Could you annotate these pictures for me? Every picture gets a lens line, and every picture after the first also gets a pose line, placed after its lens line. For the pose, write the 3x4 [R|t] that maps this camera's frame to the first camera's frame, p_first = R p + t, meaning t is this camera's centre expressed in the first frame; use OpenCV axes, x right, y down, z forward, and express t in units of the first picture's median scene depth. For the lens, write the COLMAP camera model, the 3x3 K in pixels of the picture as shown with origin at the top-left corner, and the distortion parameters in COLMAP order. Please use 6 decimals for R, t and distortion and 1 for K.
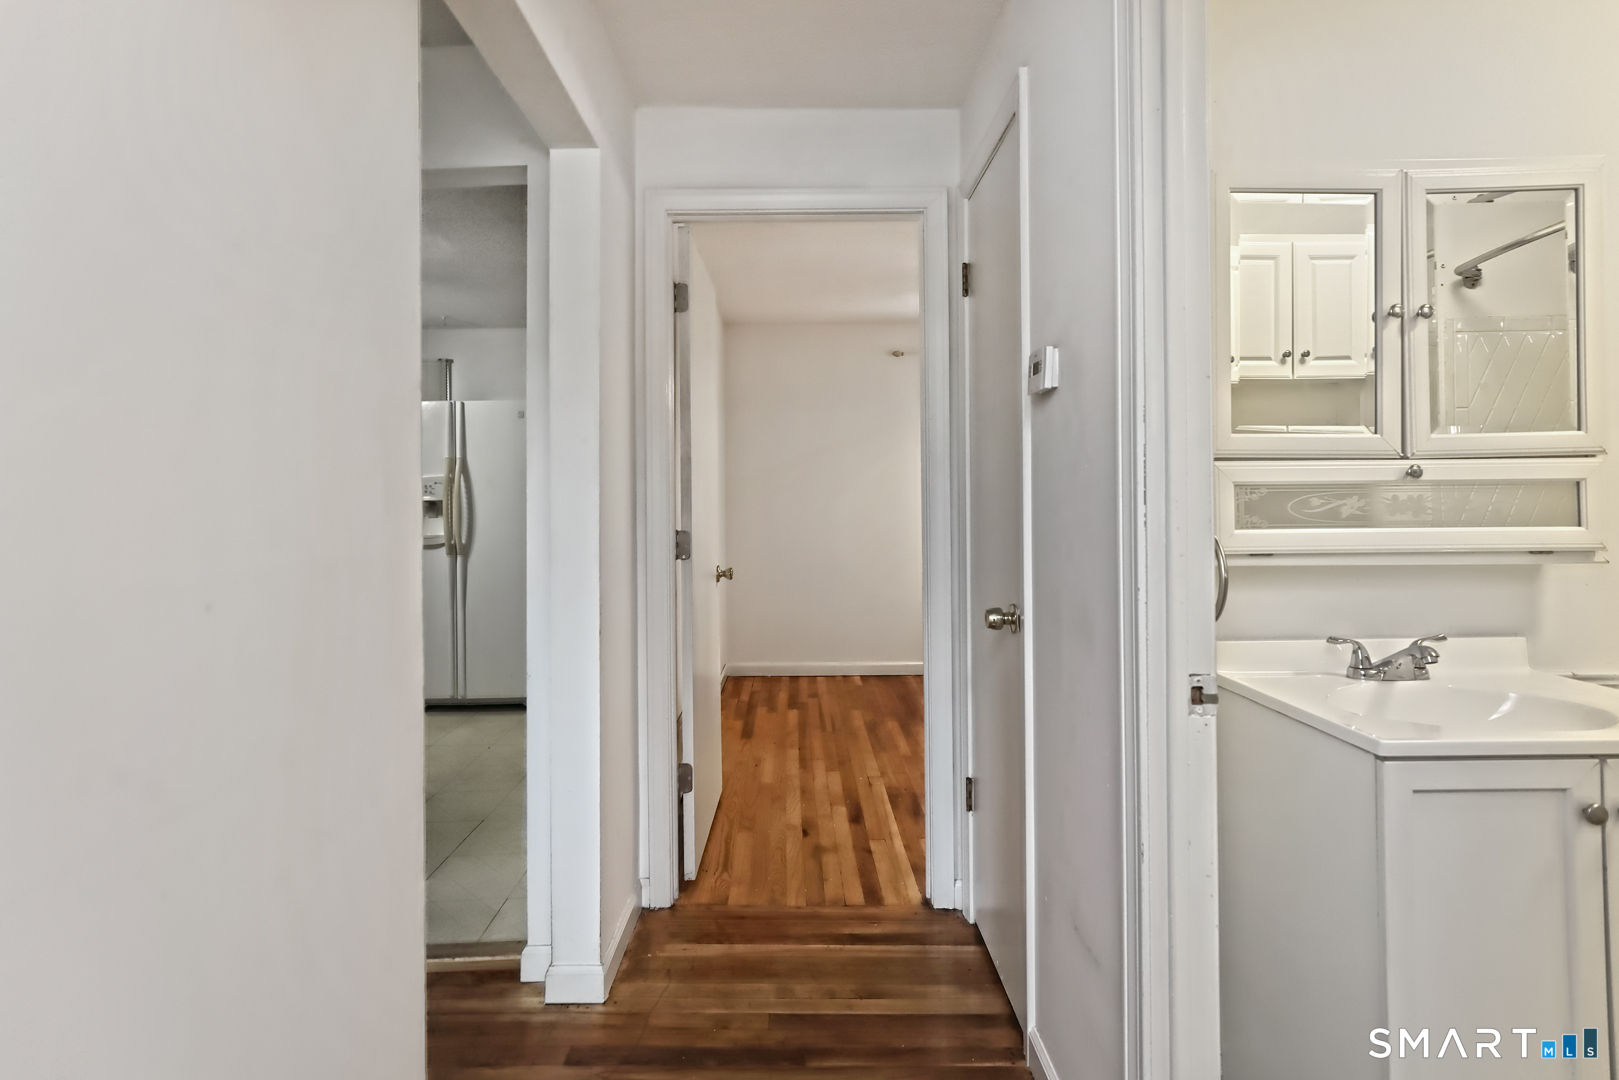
lens RADIAL K [[811.2, 0, 810.3], [0, 811.2, 506.5], [0, 0, 1]] dist [-0.017224, 0.001820]
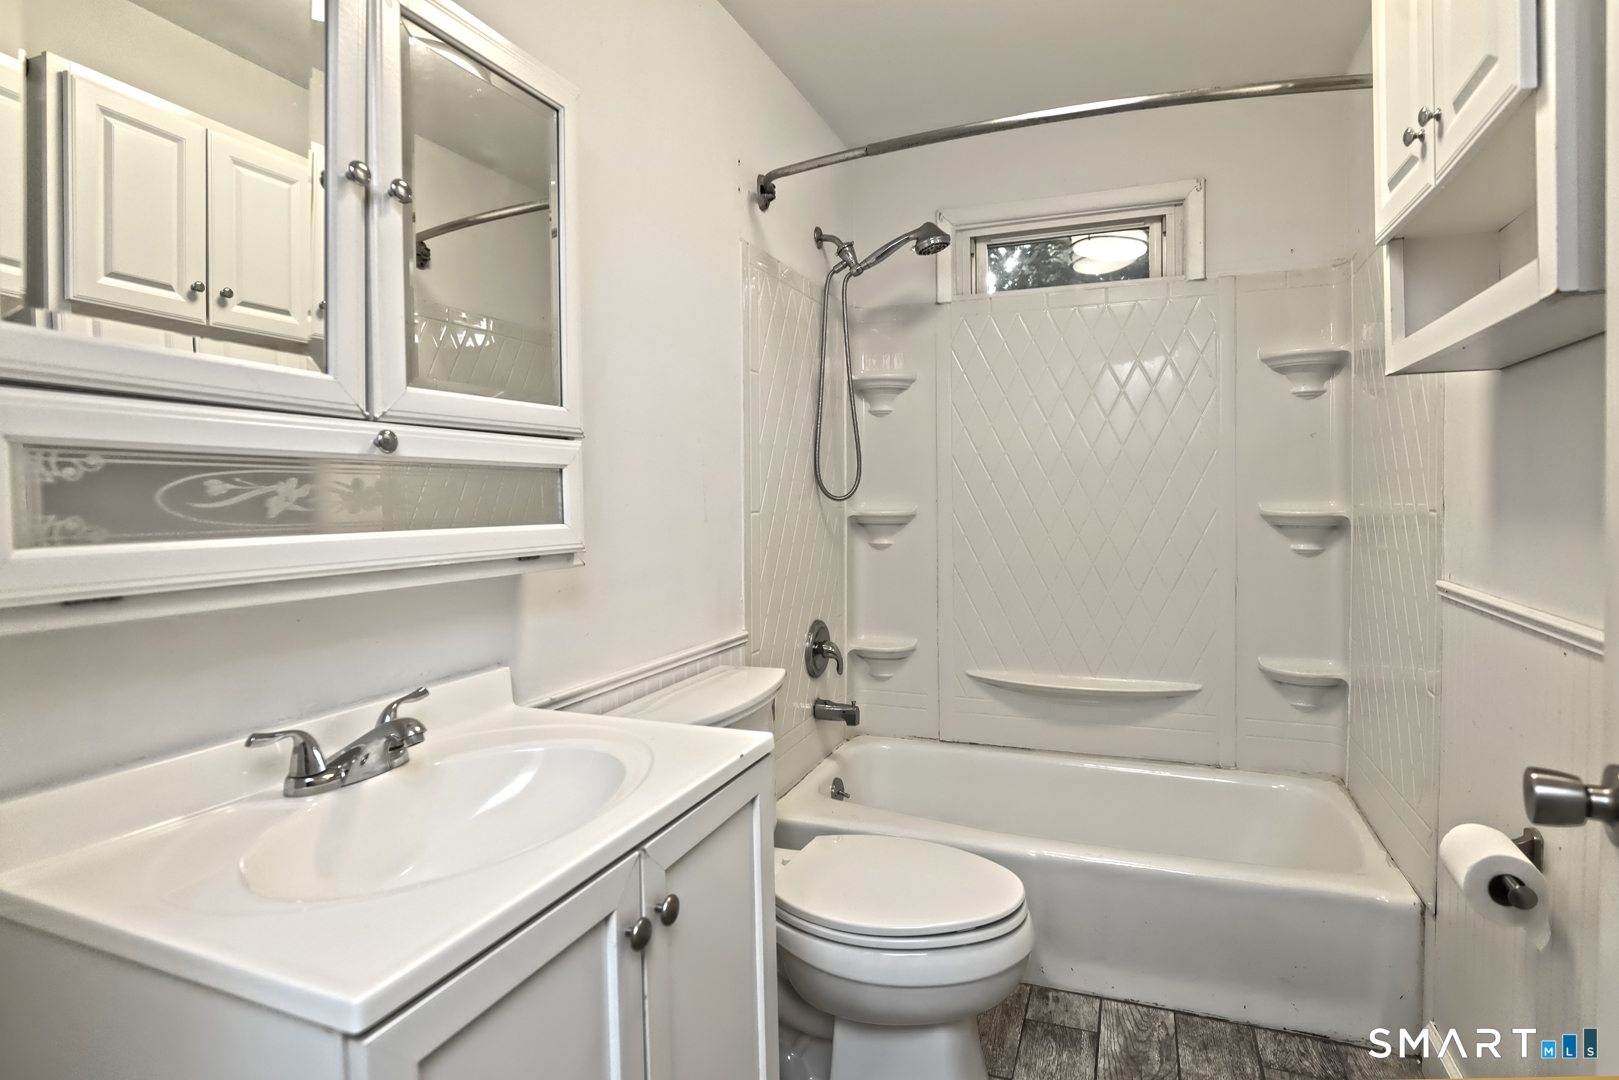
lens RADIAL K [[811.2, 0, 810.3], [0, 811.2, 506.5], [0, 0, 1]] dist [-0.017224, 0.001820]
pose [[0.397771, -0.004731, 0.917472, 0.299129], [0.010273, 0.999947, 0.000702, 0.009860], [-0.917427, 0.009146, 0.397799, 0.436915]]
